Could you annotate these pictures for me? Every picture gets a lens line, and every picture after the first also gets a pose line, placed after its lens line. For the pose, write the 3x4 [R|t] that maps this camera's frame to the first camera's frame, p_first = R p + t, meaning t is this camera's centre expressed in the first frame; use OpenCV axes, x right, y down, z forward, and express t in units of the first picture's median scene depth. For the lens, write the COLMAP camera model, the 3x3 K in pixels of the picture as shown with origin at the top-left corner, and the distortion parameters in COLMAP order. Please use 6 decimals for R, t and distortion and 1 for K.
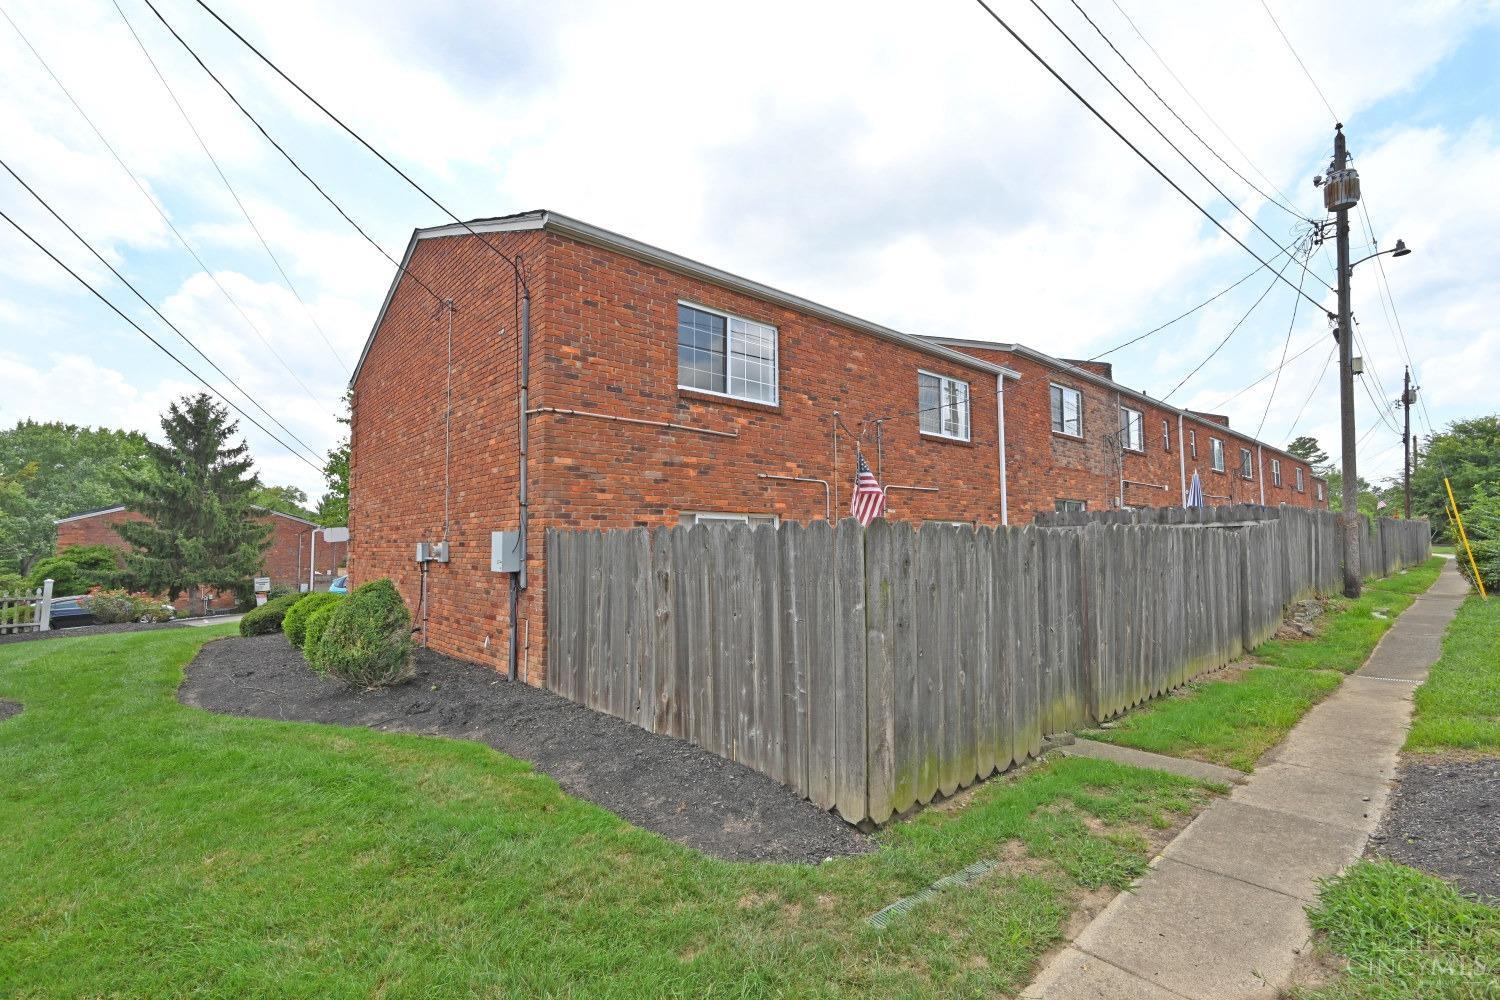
lens RADIAL K [[683.7, 0, 750.0], [0, 683.7, 500.0], [0, 0, 1]] dist [-0.000236, 0.000838]
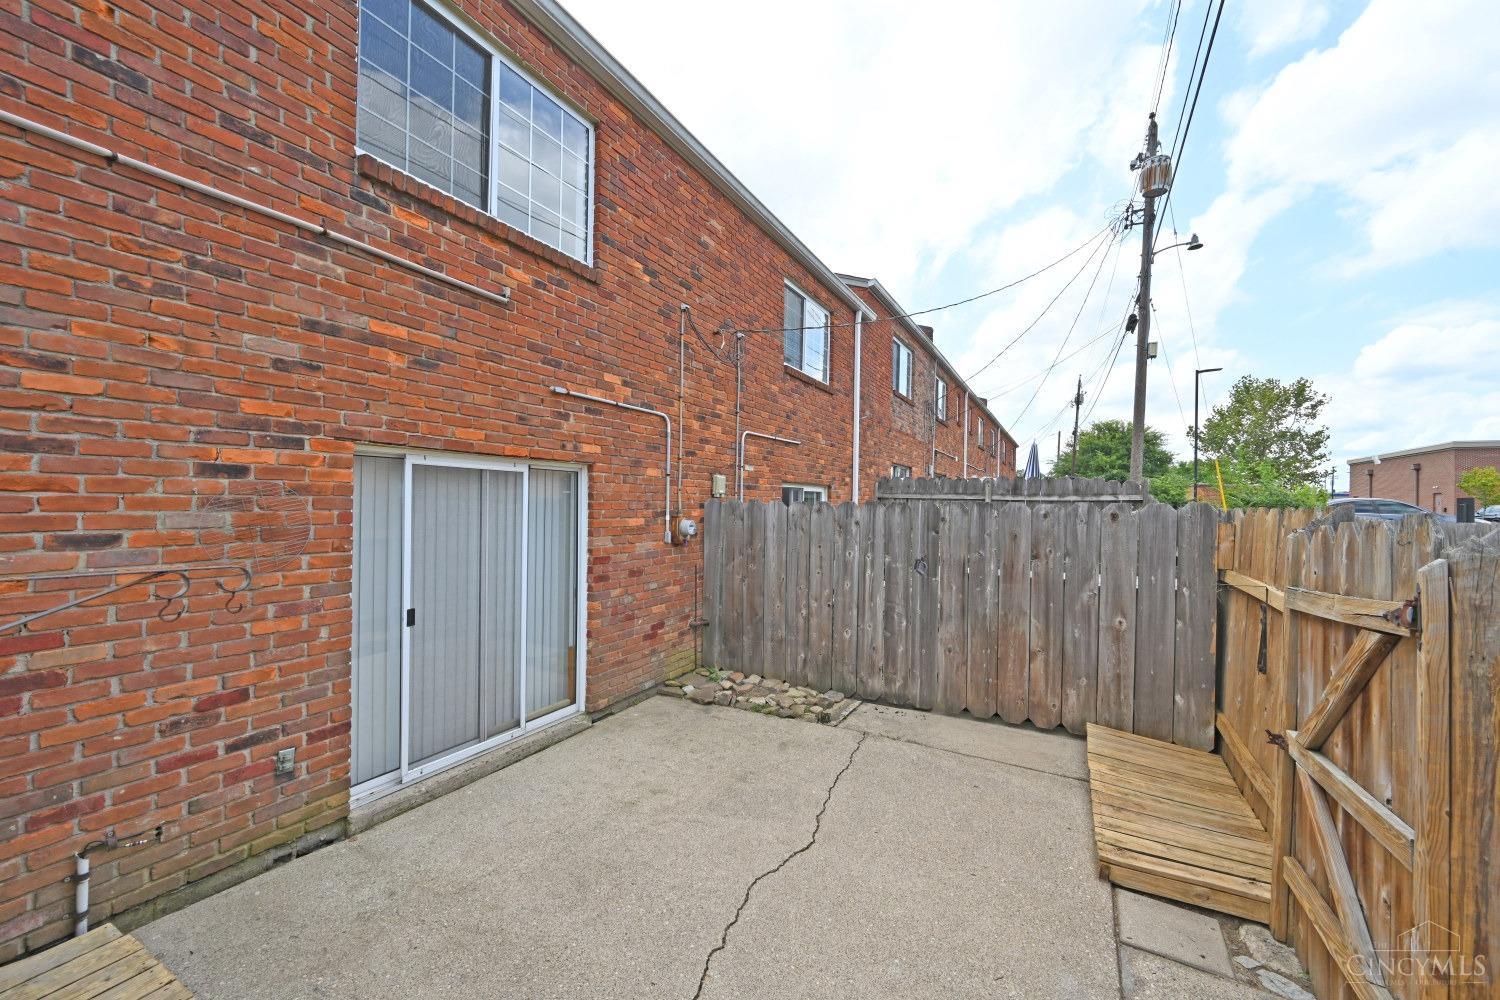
lens RADIAL K [[595.2, 0, 758.1], [0, 595.2, 503.7], [0, 0, 1]] dist [-0.000706, -0.000051]
pose [[0.936809, 0.022257, 0.349131, 0.003162], [-0.047396, 0.996848, 0.063628, 0.015532], [-0.346615, -0.076155, 0.934911, 0.504947]]
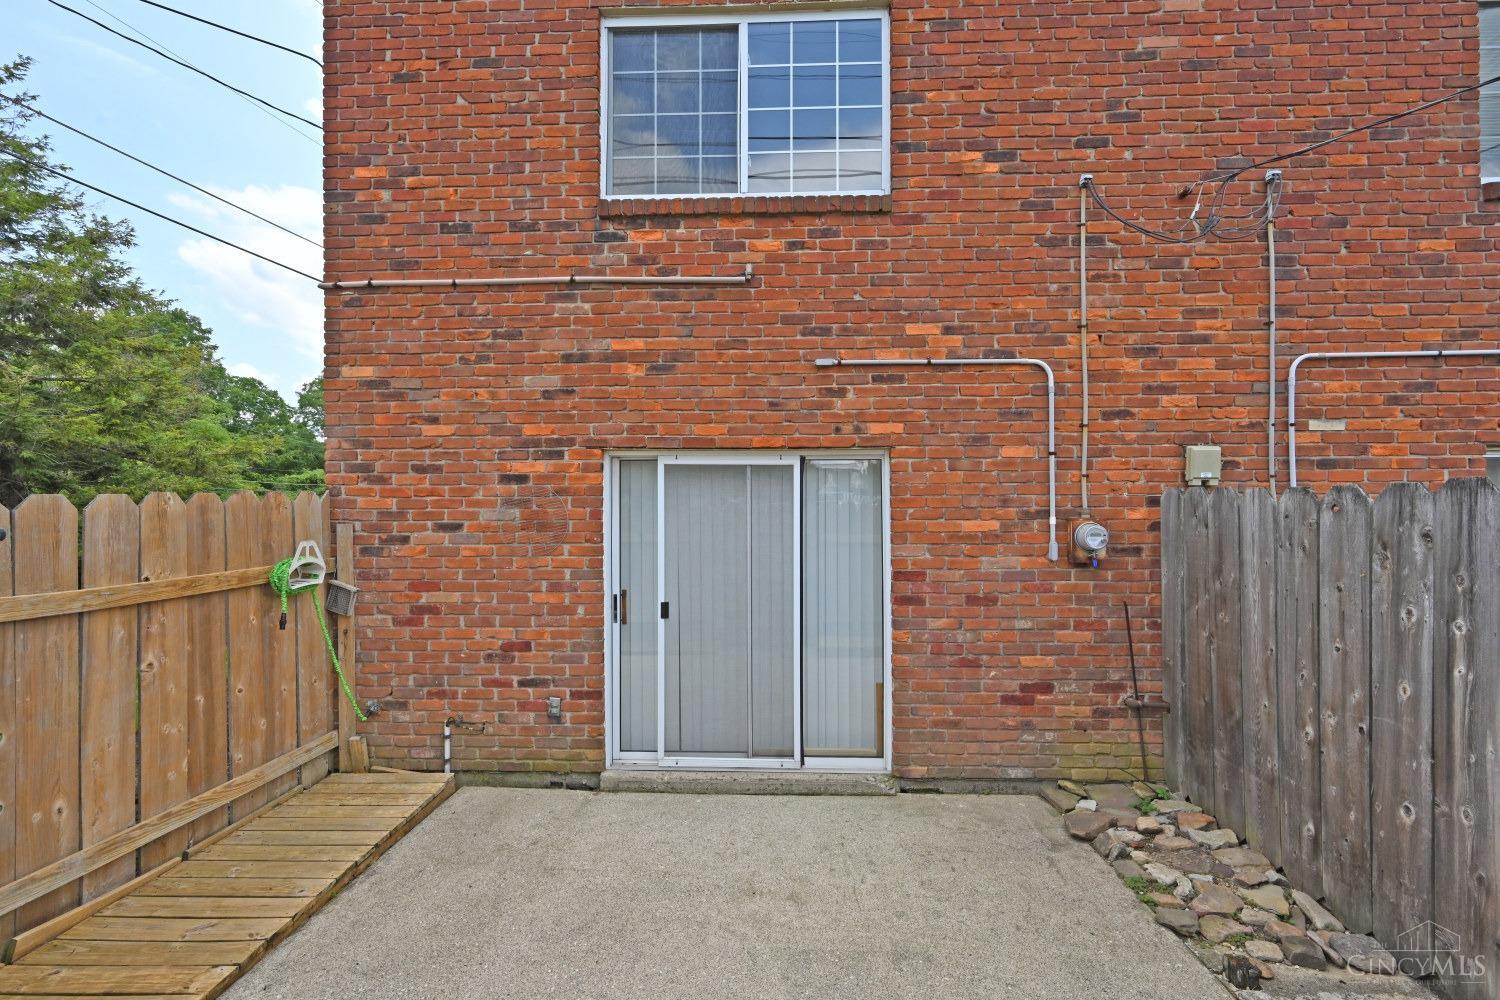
lens RADIAL K [[683.7, 0, 750.0], [0, 683.7, 500.0], [0, 0, 1]] dist [-0.000236, 0.000838]
pose [[0.717670, 0.002315, -0.696380, 0.286353], [0.043902, 0.997855, 0.048561, 0.028721], [0.694998, -0.065423, 0.716029, 0.645155]]
